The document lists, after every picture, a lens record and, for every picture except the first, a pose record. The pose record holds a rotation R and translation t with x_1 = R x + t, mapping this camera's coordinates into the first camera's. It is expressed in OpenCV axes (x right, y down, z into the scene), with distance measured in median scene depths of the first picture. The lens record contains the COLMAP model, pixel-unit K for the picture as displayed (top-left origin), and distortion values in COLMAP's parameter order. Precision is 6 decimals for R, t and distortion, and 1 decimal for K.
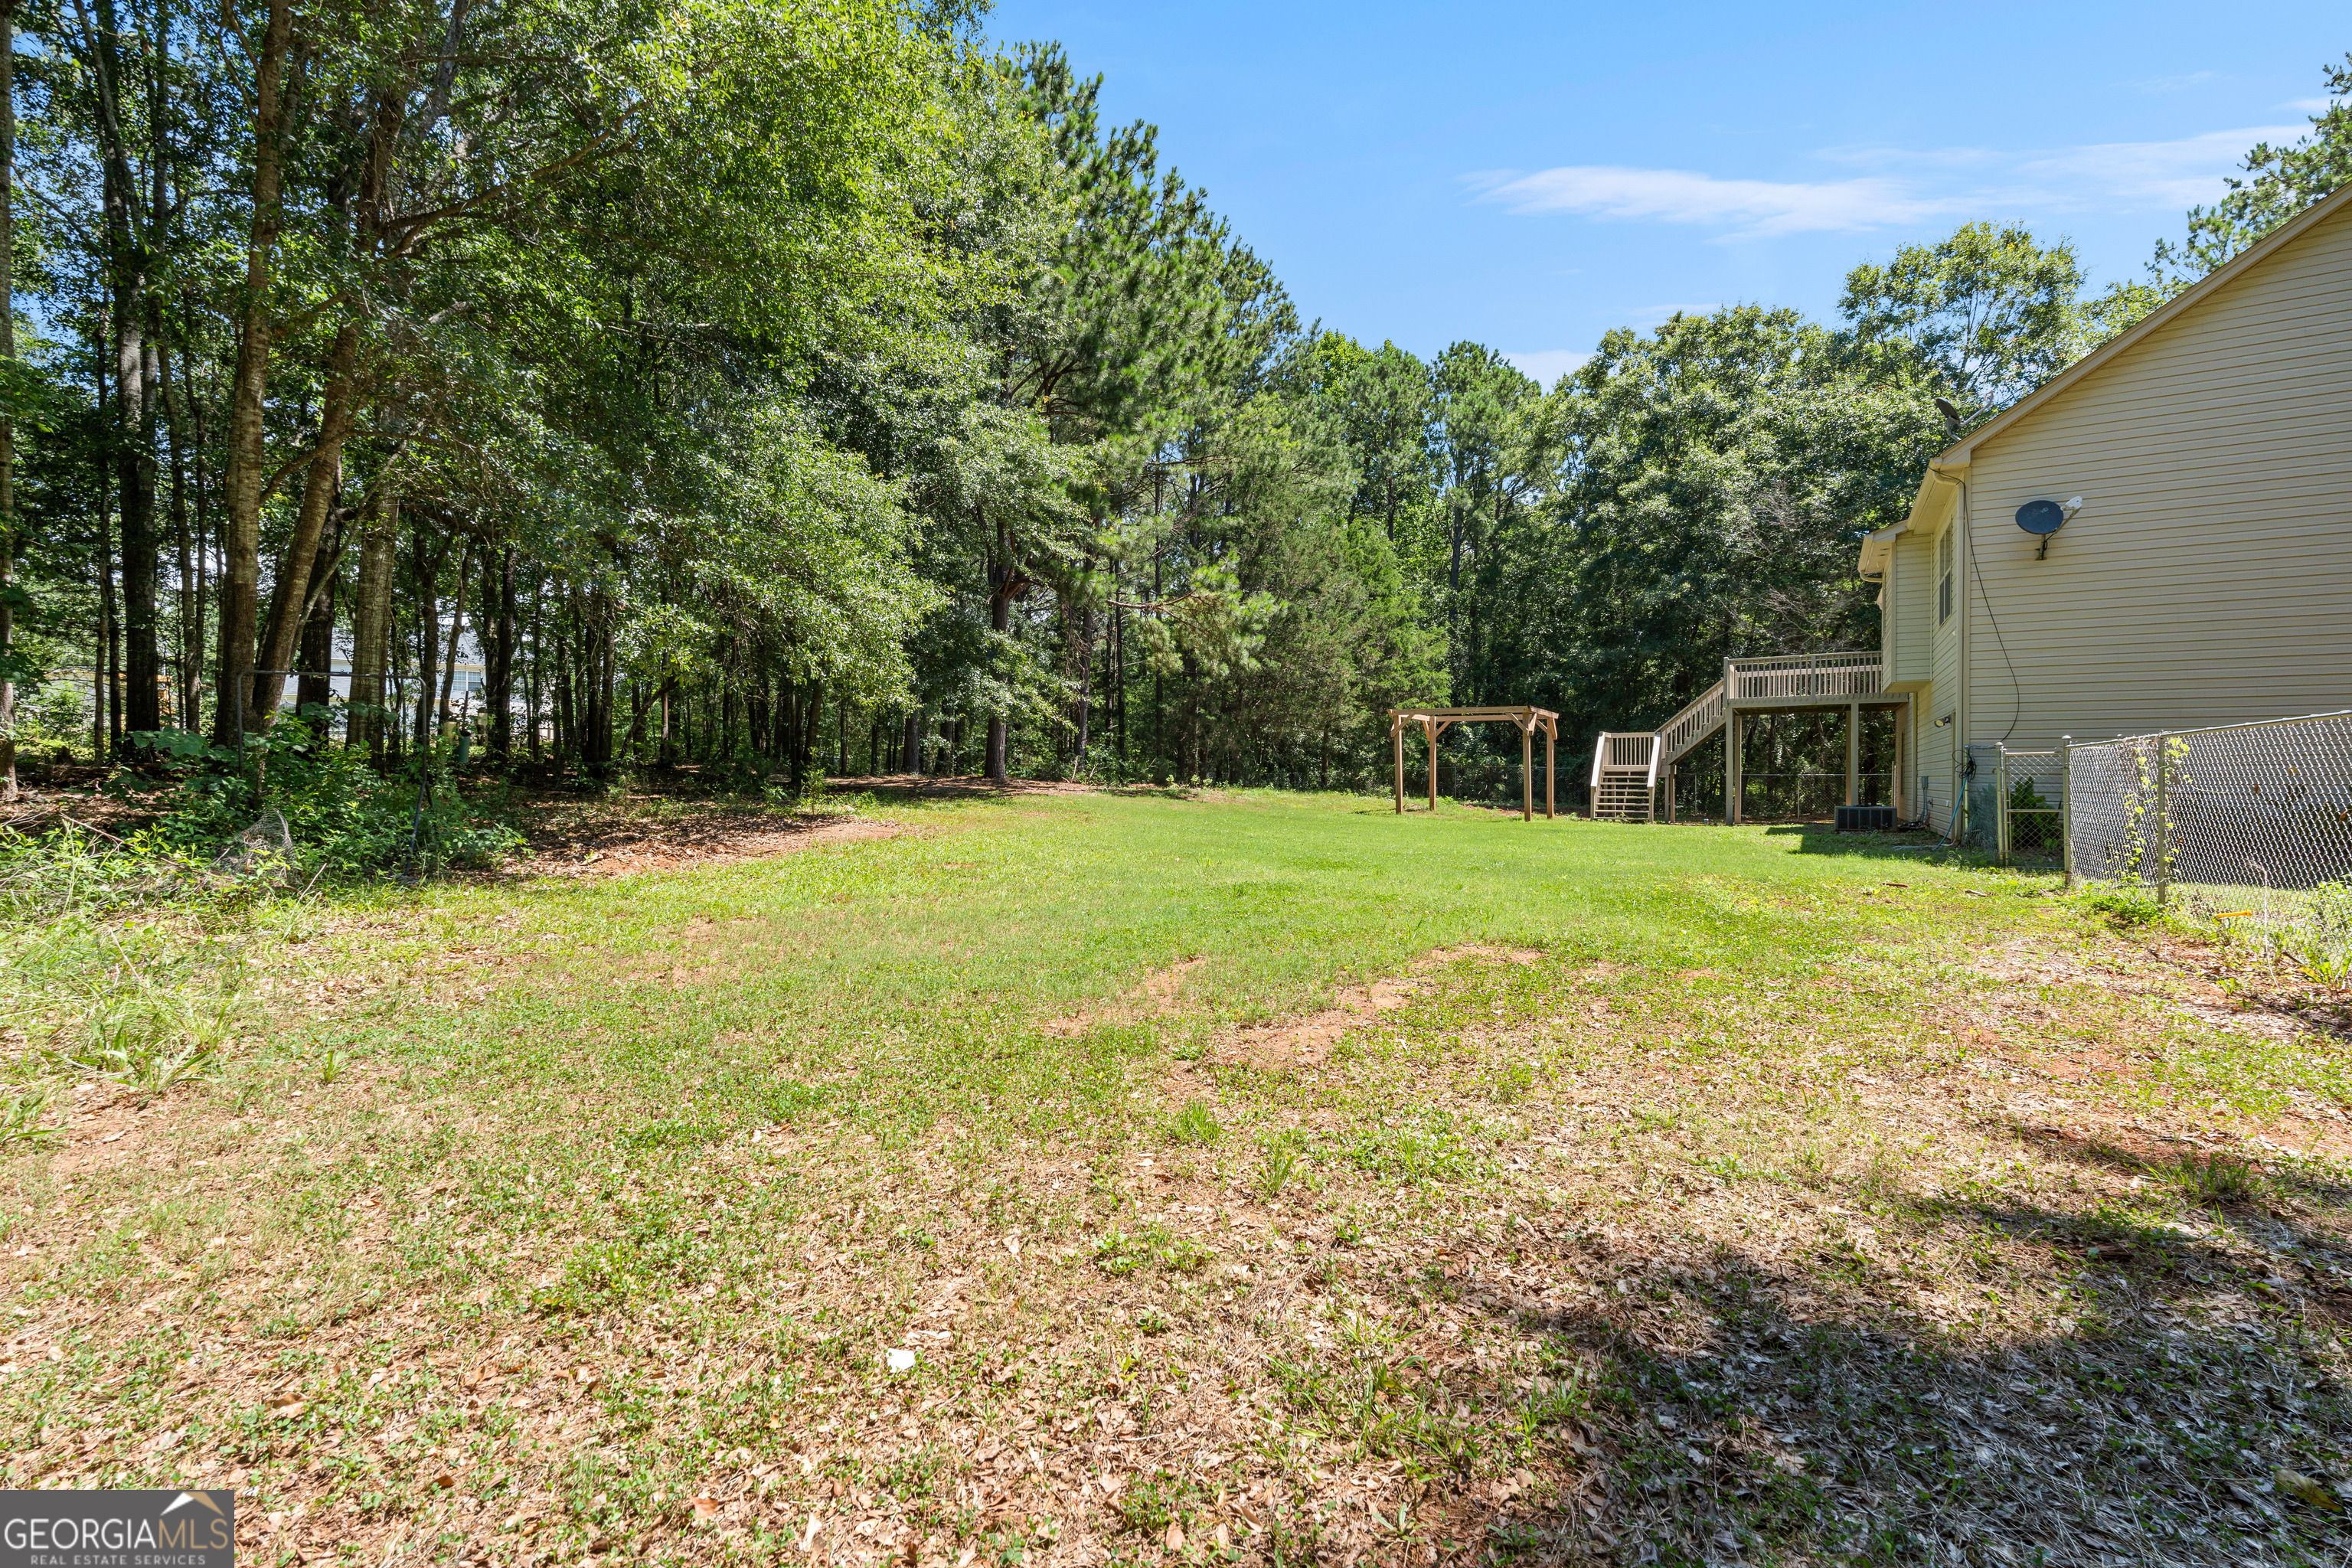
lens RADIAL K [[1024.2, 0, 1171.8], [0, 1024.2, 787.8], [0, 0, 1]] dist [-0.001692, -0.000071]
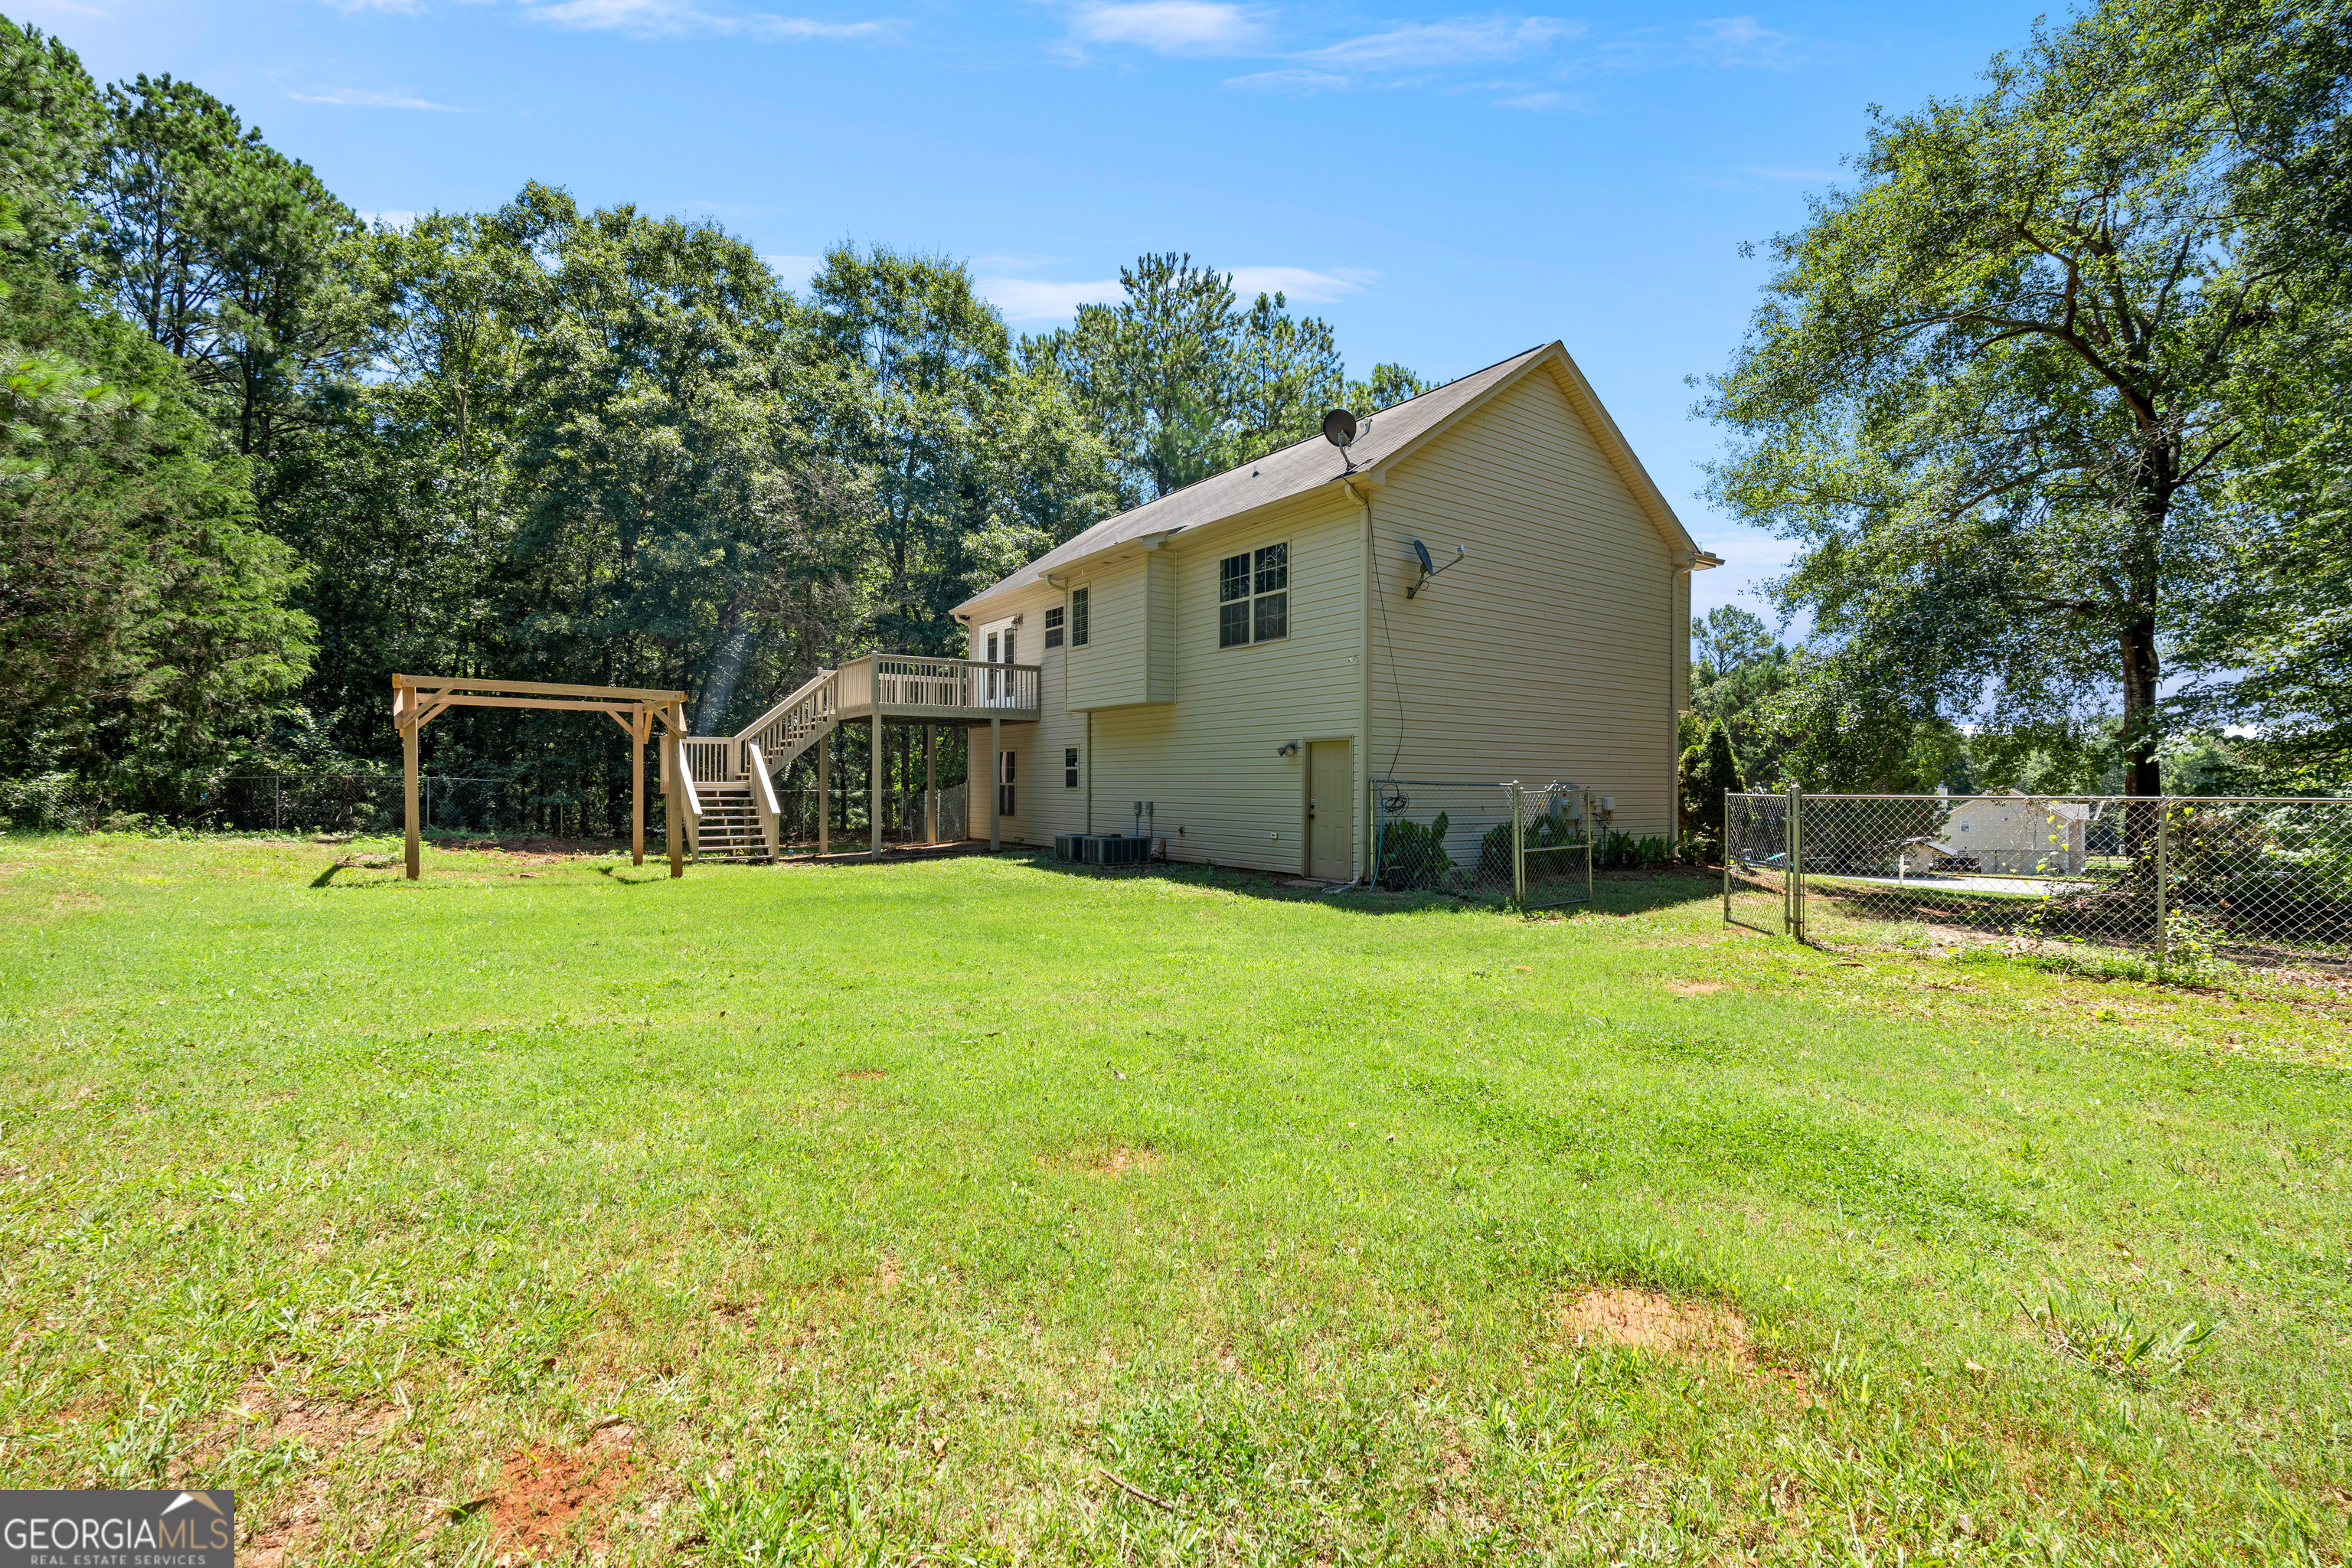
lens RADIAL K [[1024.2, 0, 1171.8], [0, 1024.2, 787.8], [0, 0, 1]] dist [-0.001692, -0.000071]
pose [[0.392239, -0.004048, 0.919854, -0.082556], [0.004143, 0.999988, 0.002634, -0.015835], [-0.919854, 0.002778, 0.392251, 0.351938]]
